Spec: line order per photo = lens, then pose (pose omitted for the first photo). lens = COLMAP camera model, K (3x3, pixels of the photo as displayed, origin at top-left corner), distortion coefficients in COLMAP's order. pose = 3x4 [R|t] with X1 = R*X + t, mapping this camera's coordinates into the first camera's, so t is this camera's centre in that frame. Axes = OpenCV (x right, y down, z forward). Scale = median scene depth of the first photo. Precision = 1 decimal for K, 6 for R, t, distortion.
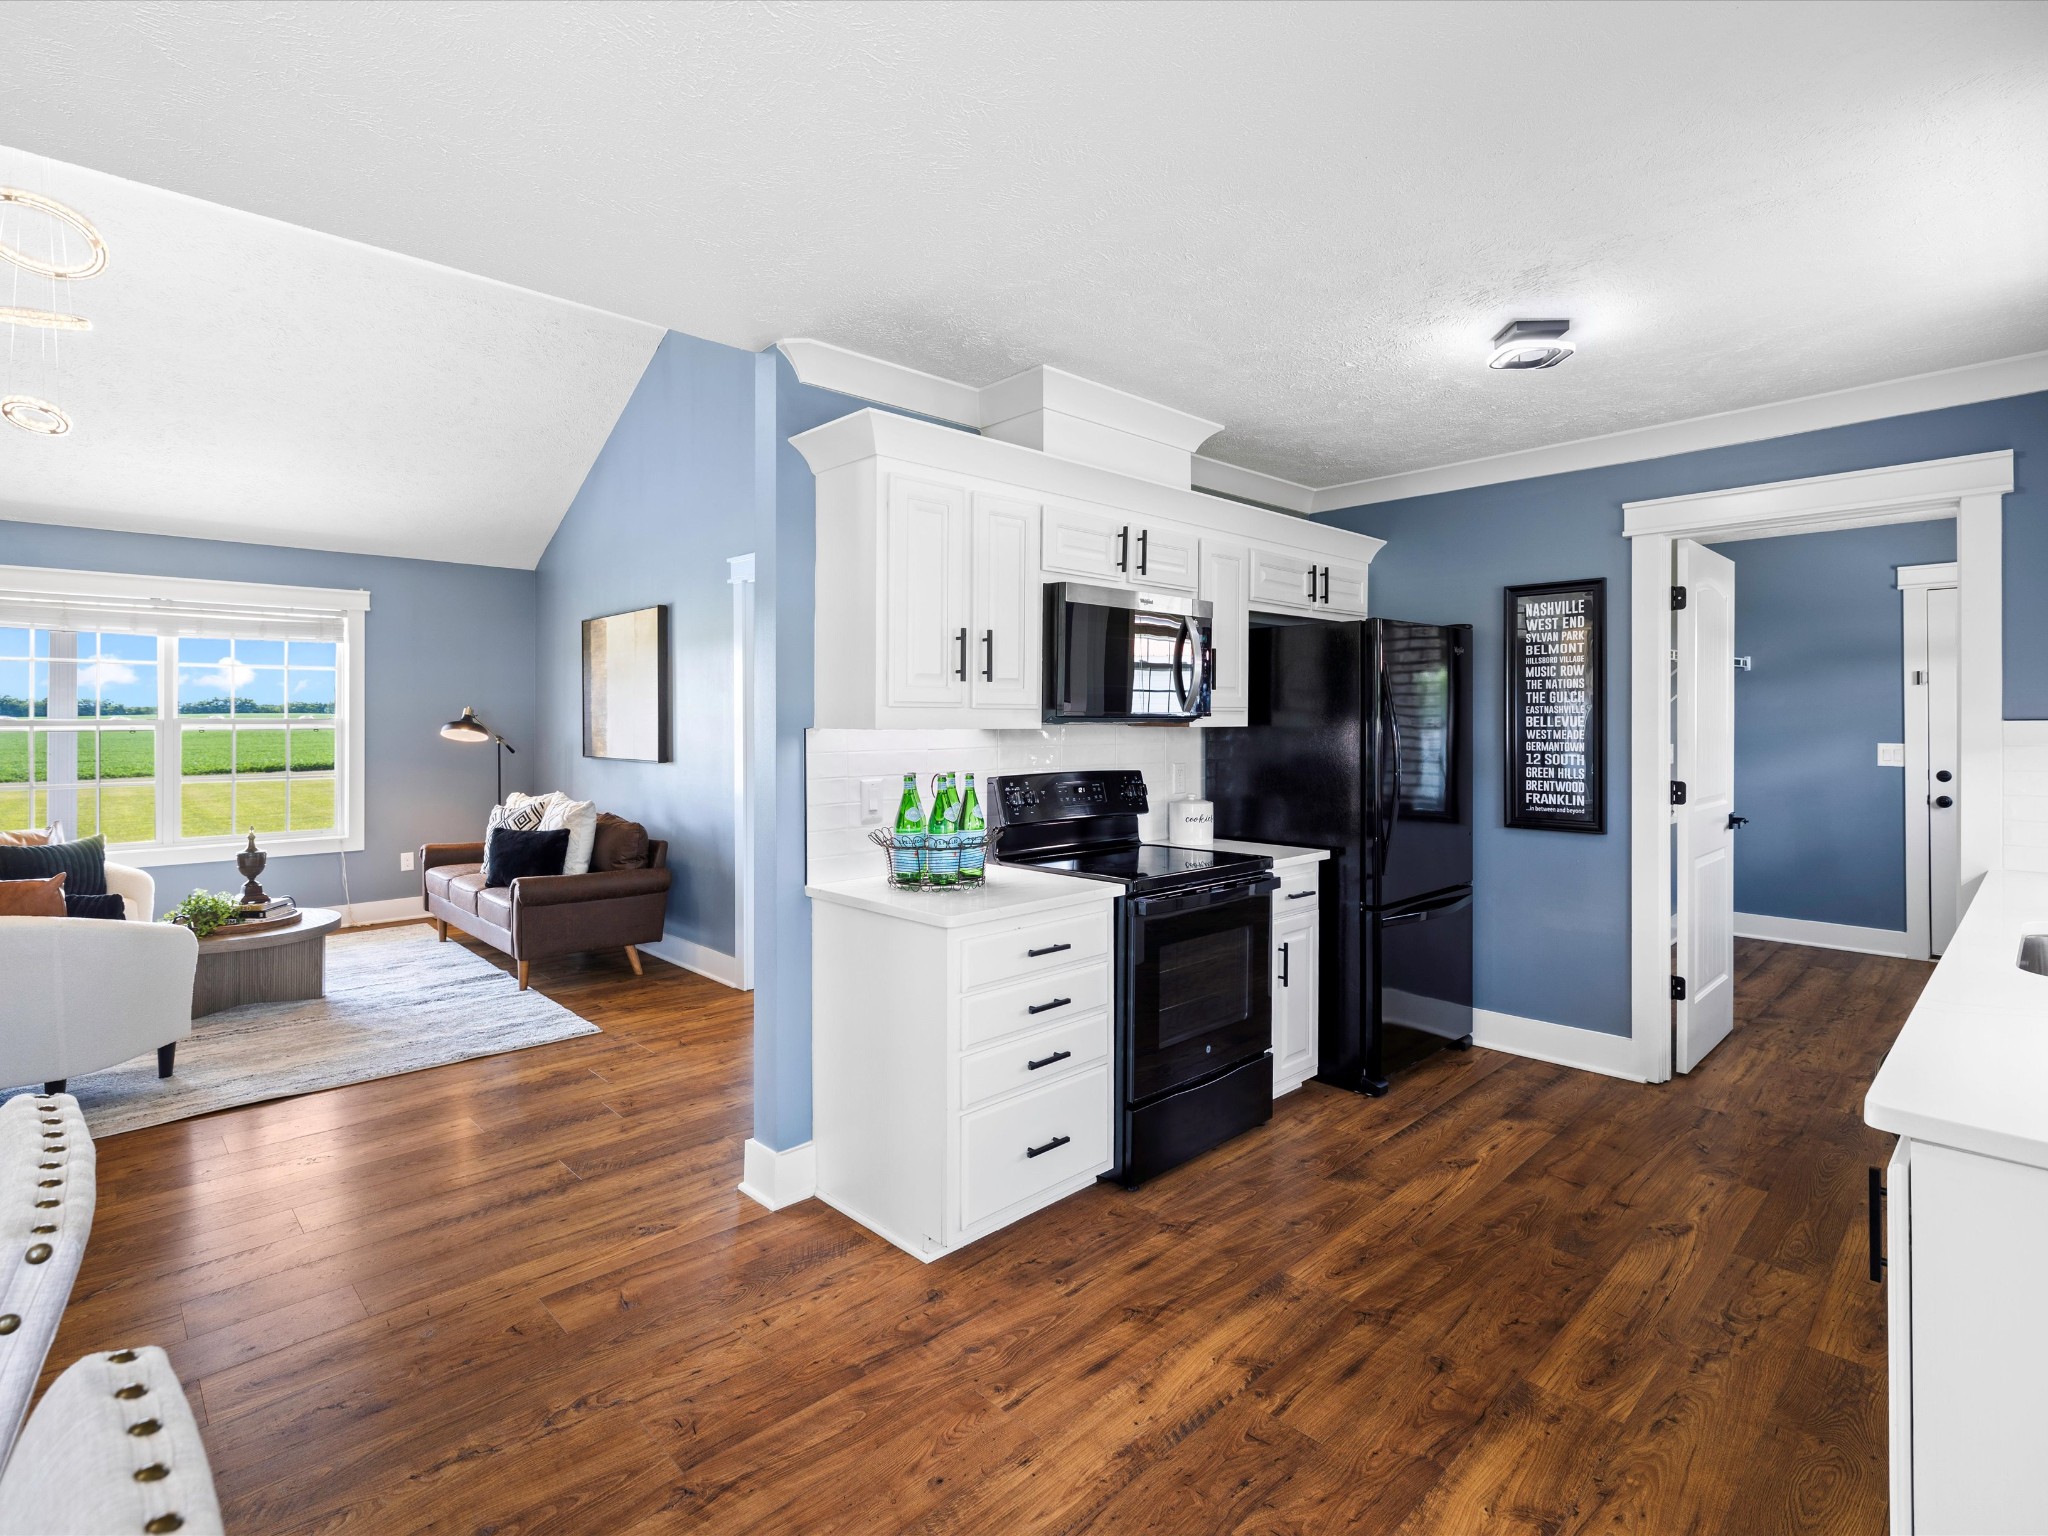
lens RADIAL K [[992.6, 0, 1026.1], [0, 992.6, 728.5], [0, 0, 1]] dist [-0.001887, -0.000815]
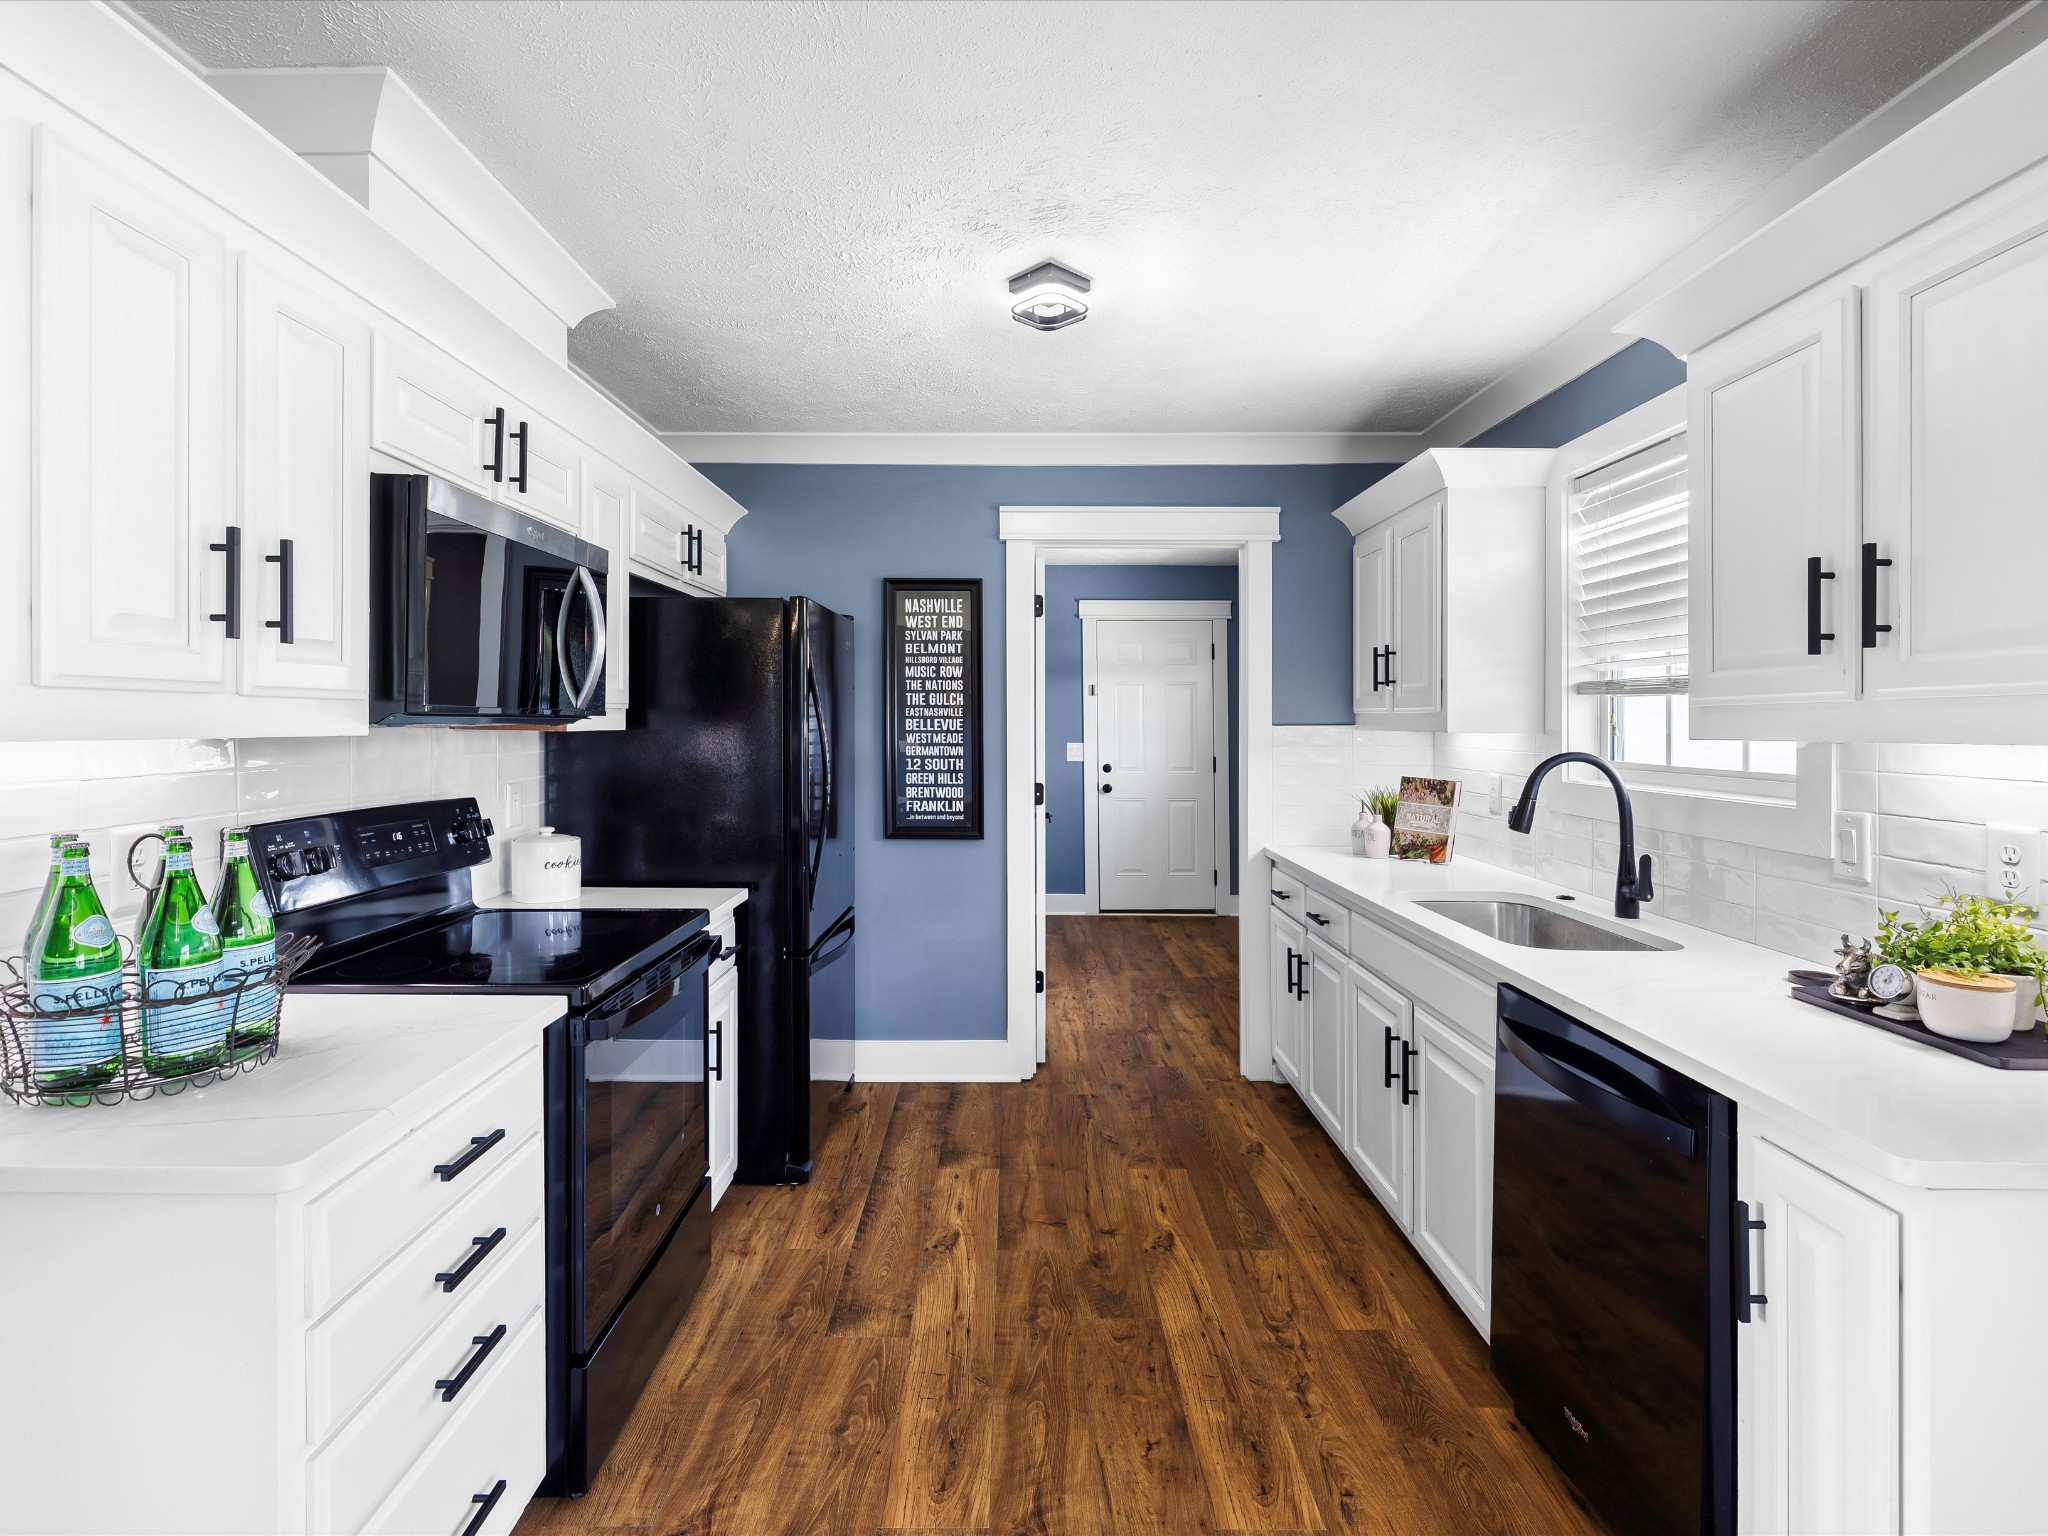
lens RADIAL K [[997.0, 0, 1011.7], [0, 997.0, 737.0], [0, 0, 1]] dist [-0.001216, 0.000030]
pose [[0.699010, -0.005993, 0.715086, -0.145934], [0.000871, 0.999971, 0.007530, -0.003213], [-0.715111, -0.004640, 0.698996, 0.398988]]
